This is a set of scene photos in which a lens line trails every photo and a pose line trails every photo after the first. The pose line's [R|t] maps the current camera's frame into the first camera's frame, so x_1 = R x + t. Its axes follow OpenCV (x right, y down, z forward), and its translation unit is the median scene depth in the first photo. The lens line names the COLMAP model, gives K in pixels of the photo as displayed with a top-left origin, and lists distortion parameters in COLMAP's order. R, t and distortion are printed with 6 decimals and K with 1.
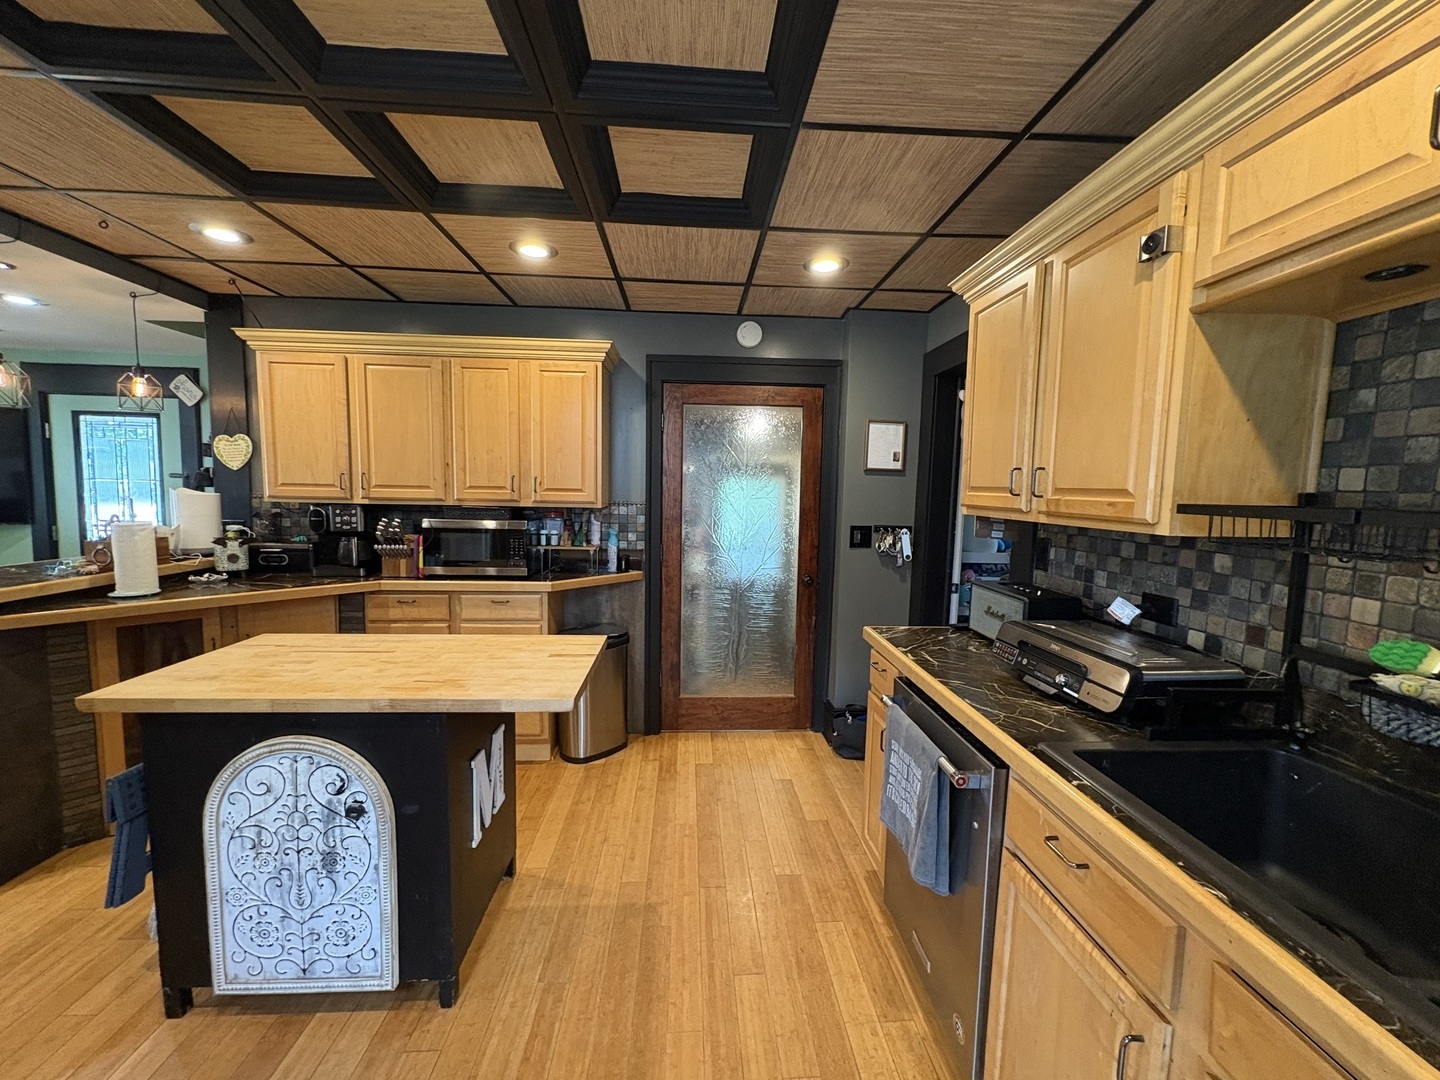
lens RADIAL K [[572.0, 0, 720.0], [0, 572.0, 540.0], [0, 0, 1]] dist [0.001435, 0.000101]
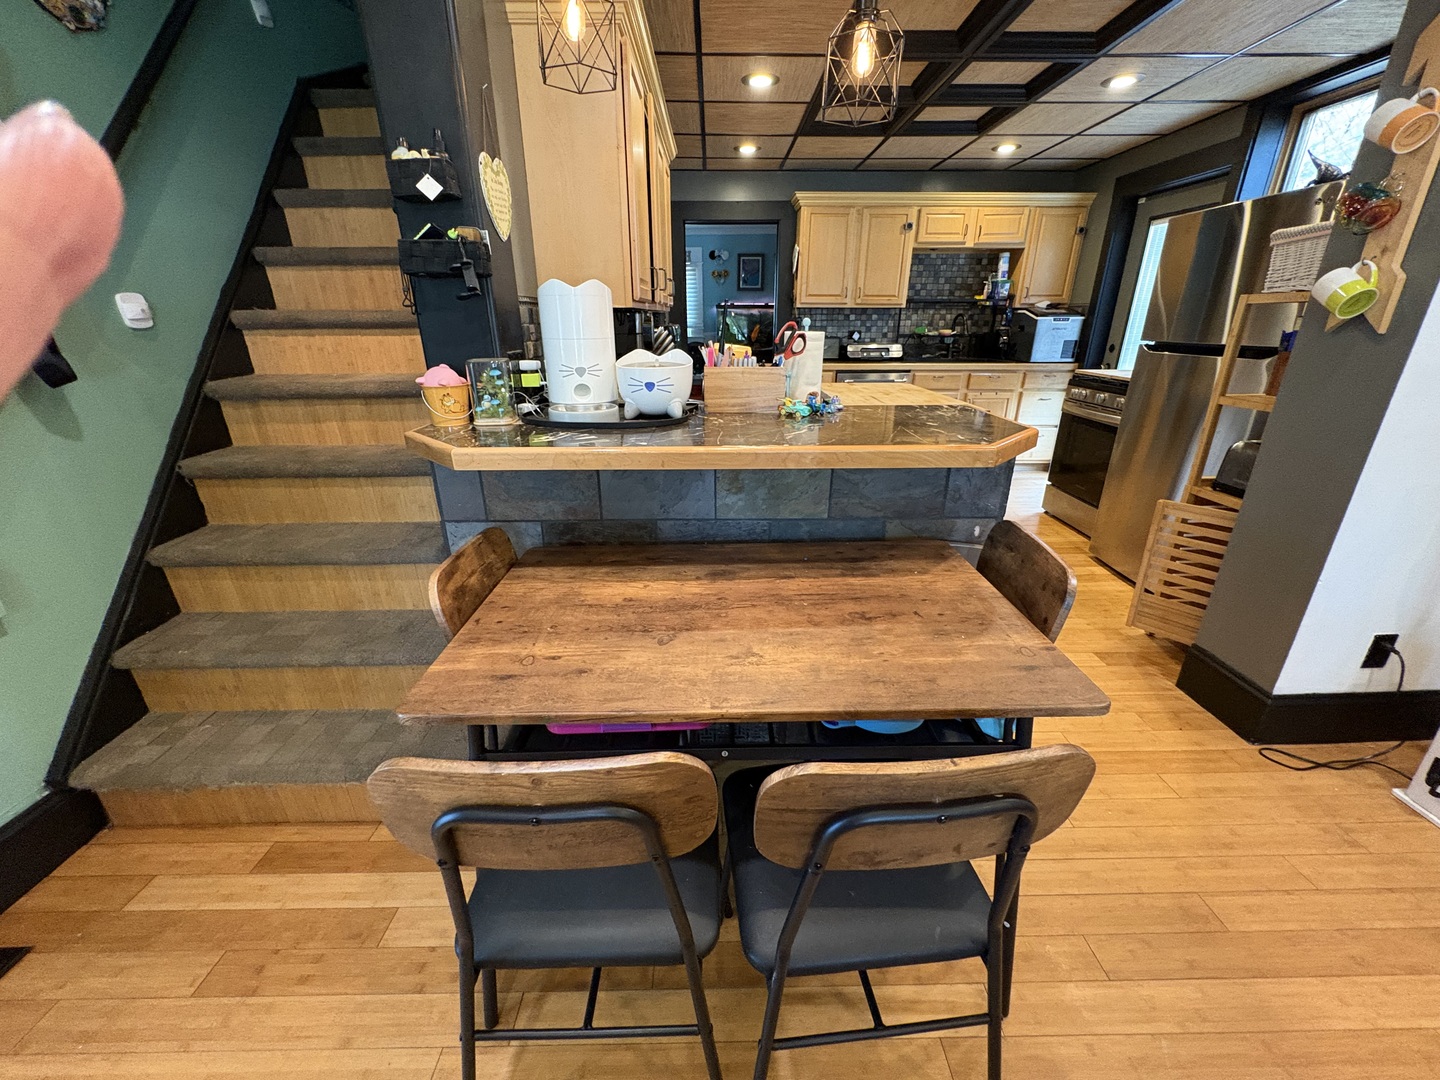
lens RADIAL K [[572.3, 0, 719.2], [0, 572.3, 538.7], [0, 0, 1]] dist [0.001408, 0.000021]
pose [[0.045780, -0.381767, 0.923124, -1.488580], [0.093721, 0.921658, 0.376513, -0.060567], [-0.994545, 0.069279, 0.077974, 0.864281]]
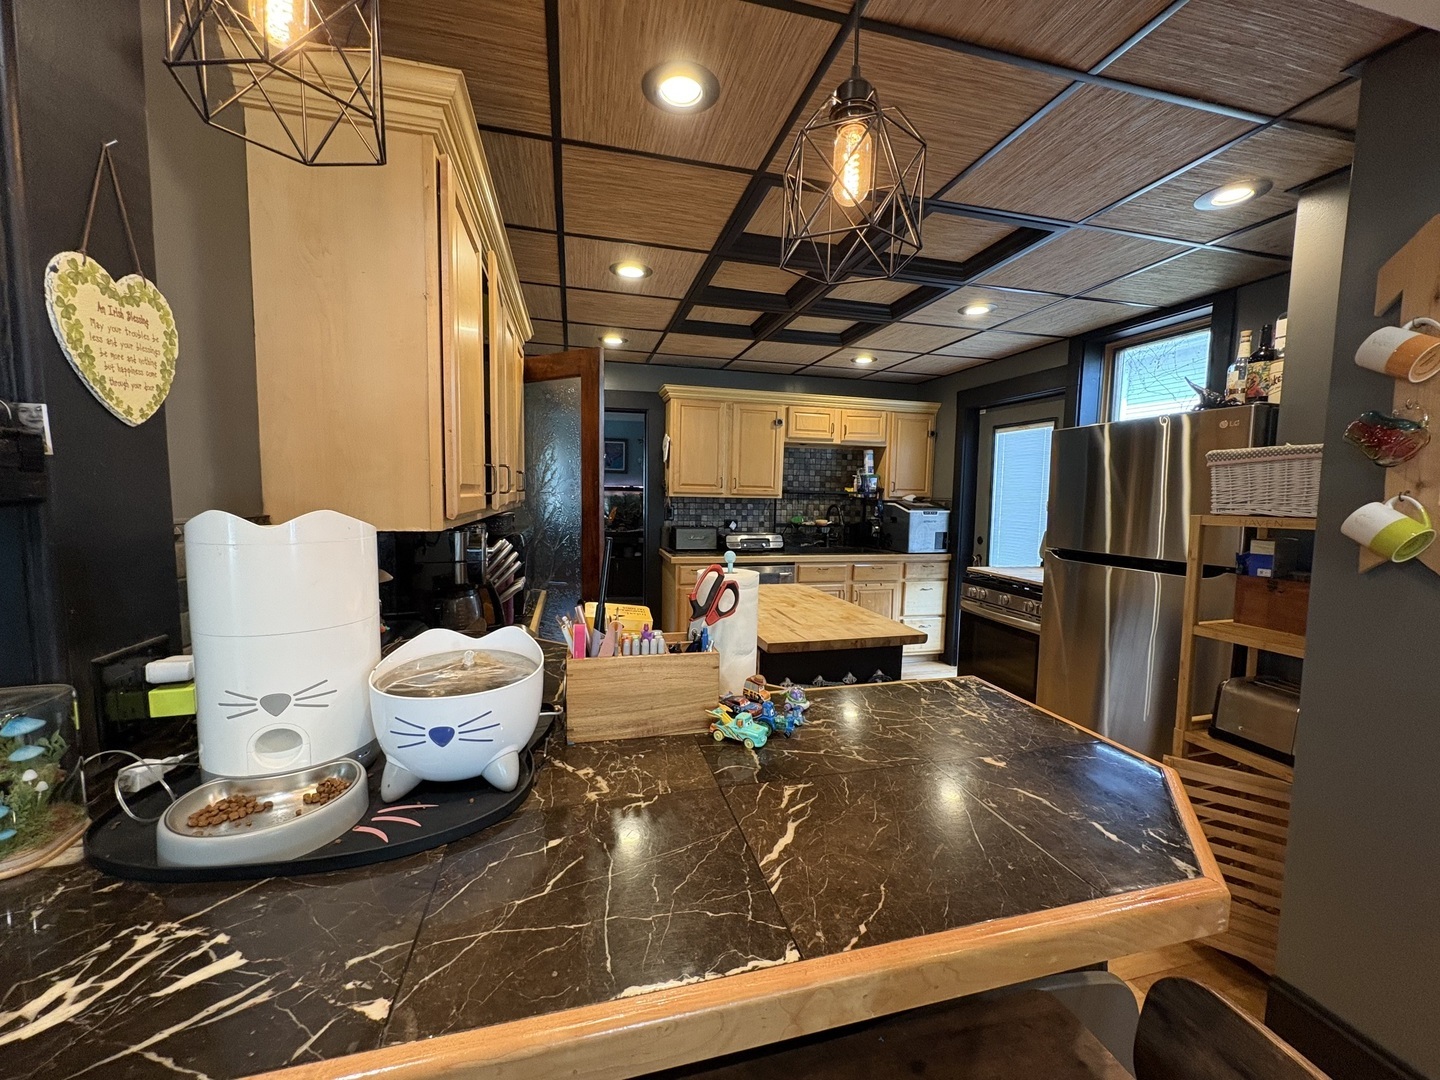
lens RADIAL K [[572.3, 0, 719.2], [0, 572.3, 538.7], [0, 0, 1]] dist [0.001408, 0.000021]
pose [[-0.192151, -0.106353, 0.975586, -1.209502], [0.068195, 0.990260, 0.121384, -0.096713], [-0.978993, 0.089854, -0.183026, 0.882189]]
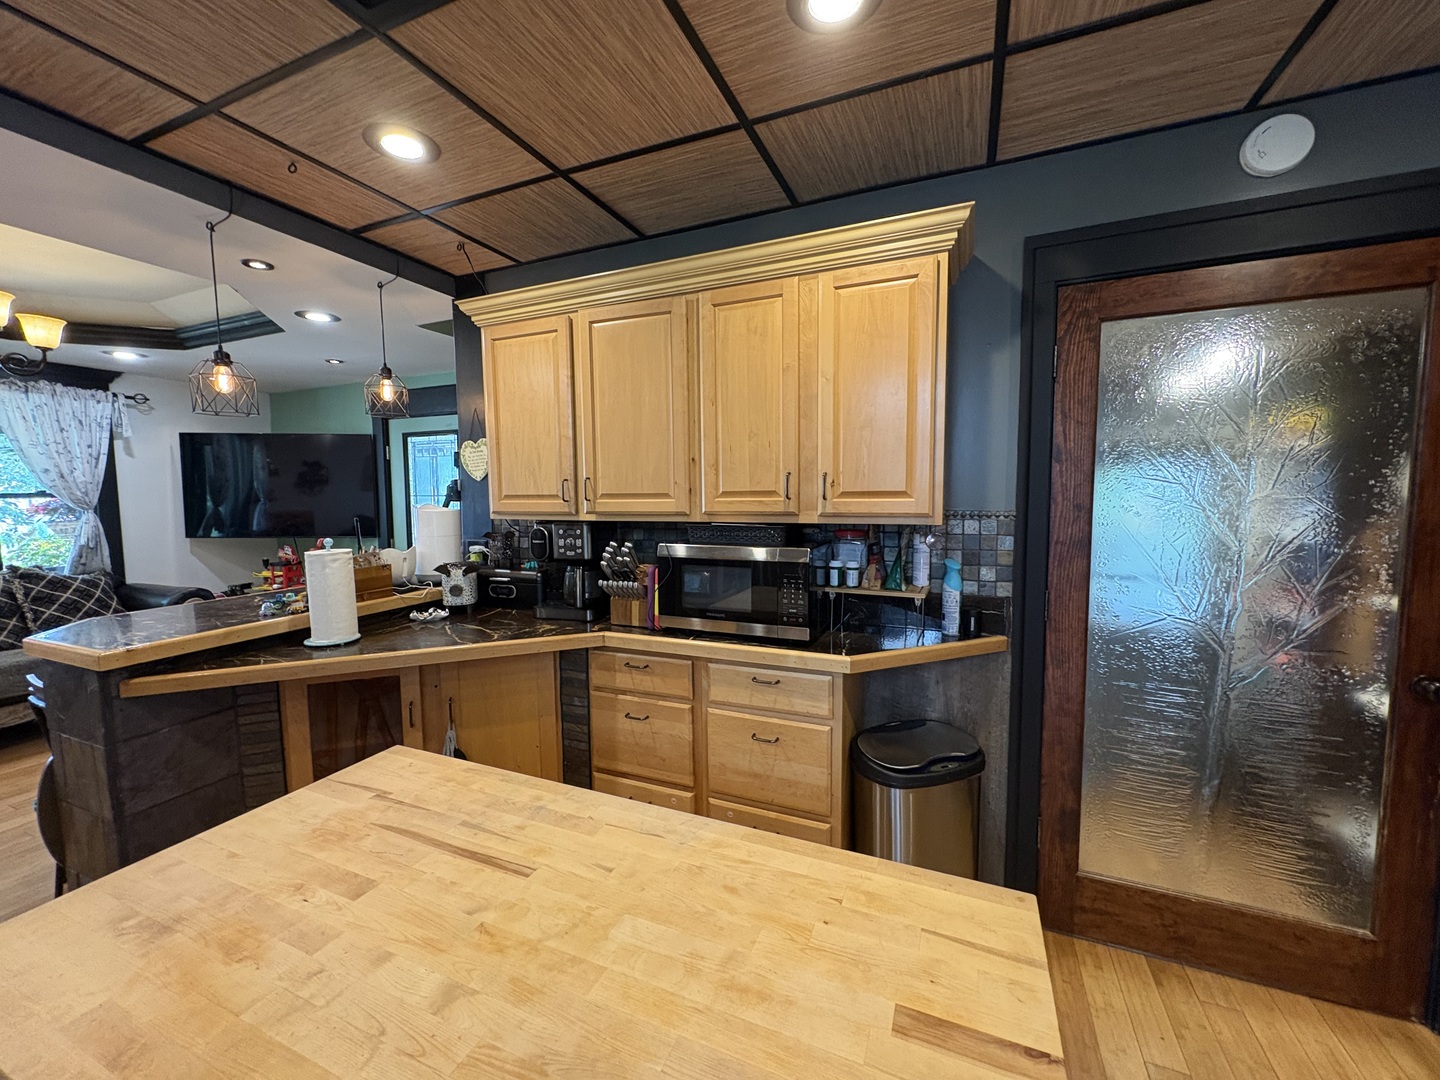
lens RADIAL K [[572.3, 0, 719.2], [0, 572.3, 538.7], [0, 0, 1]] dist [0.001408, 0.000021]
pose [[0.894917, 0.007929, -0.446162, -0.158420], [-0.011200, 0.999926, -0.004696, -0.039425], [0.446092, 0.009199, 0.894940, 0.431090]]
